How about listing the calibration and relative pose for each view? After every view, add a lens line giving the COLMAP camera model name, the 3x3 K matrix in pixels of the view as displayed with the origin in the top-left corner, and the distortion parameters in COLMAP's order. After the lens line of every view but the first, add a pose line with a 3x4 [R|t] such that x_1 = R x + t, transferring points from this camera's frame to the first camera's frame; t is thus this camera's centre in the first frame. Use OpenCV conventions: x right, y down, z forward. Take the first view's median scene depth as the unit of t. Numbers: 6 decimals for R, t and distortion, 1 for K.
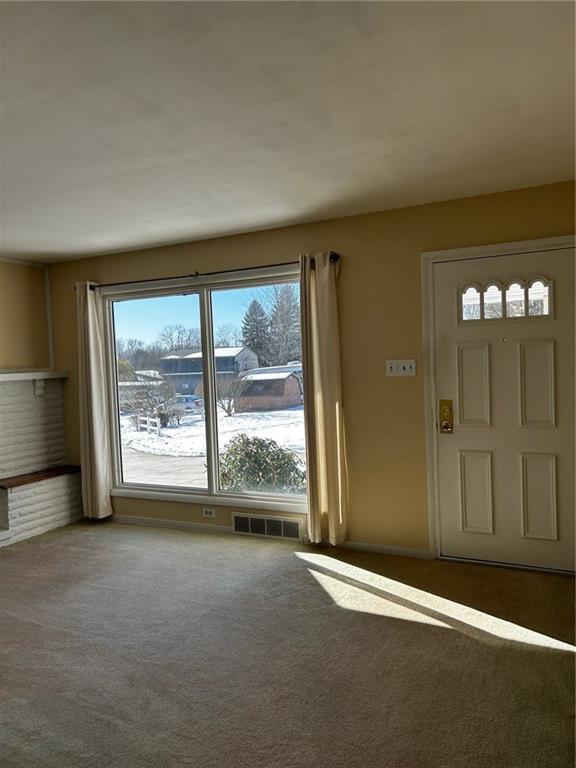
lens RADIAL K [[579.4, 0, 283.5], [0, 579.4, 387.6], [0, 0, 1]] dist [0.059137, -0.057729]
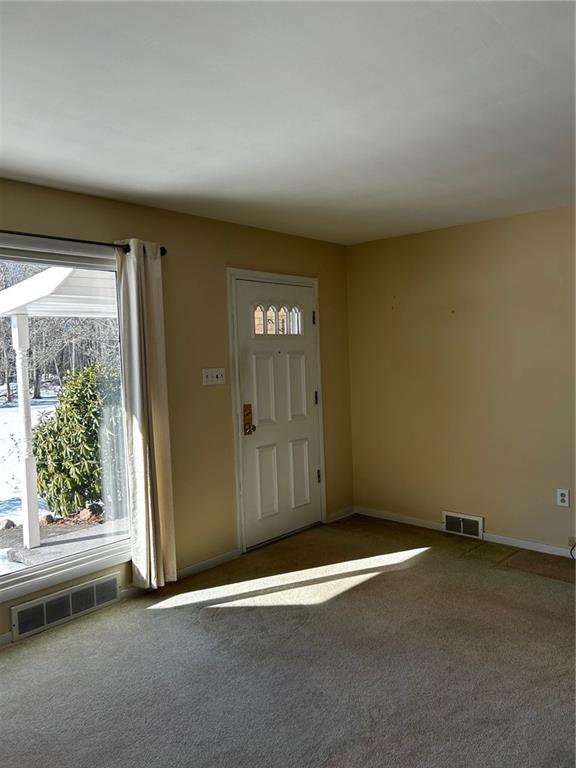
lens RADIAL K [[579.4, 0, 284.1], [0, 579.4, 387.5], [0, 0, 1]] dist [0.059137, -0.057729]
pose [[0.269919, -0.022710, 0.962615, -0.637349], [0.071804, 0.997413, 0.003397, -0.008210], [-0.960202, 0.068202, 0.270852, 0.532923]]
